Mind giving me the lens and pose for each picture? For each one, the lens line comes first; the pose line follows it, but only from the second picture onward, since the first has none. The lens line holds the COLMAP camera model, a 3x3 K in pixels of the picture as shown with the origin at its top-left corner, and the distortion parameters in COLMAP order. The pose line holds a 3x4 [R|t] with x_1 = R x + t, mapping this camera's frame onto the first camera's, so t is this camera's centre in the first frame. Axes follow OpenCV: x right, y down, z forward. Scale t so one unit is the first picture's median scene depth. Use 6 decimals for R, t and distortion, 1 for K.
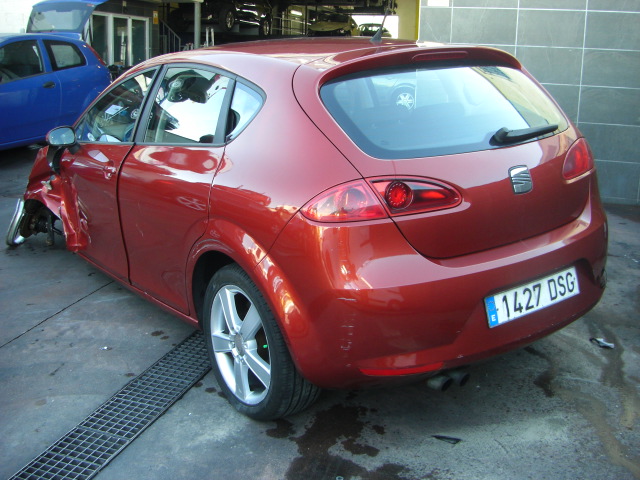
lens RADIAL K [[722.2, 0, 320.0], [0, 722.2, 240.0], [0, 0, 1]] dist [-0.163815, 0.043924]
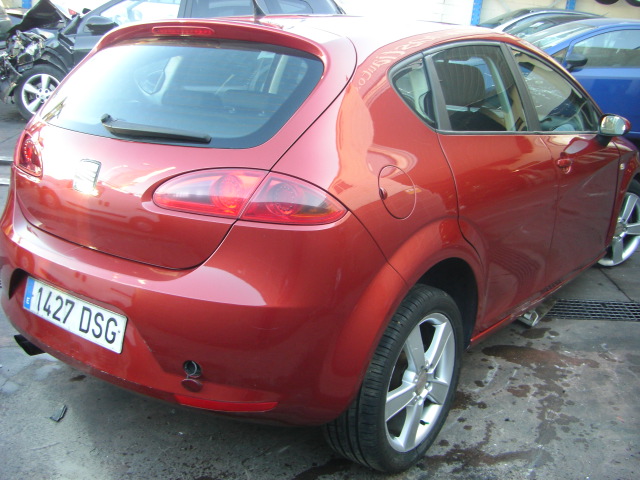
lens RADIAL K [[722.2, 0, 320.0], [0, 722.2, 240.0], [0, 0, 1]] dist [-0.163815, 0.043924]
pose [[0.309103, 0.316340, -0.896875, 1.049248], [-0.312238, 0.924539, 0.218486, -0.260231], [0.898311, 0.212504, 0.384551, 0.865769]]
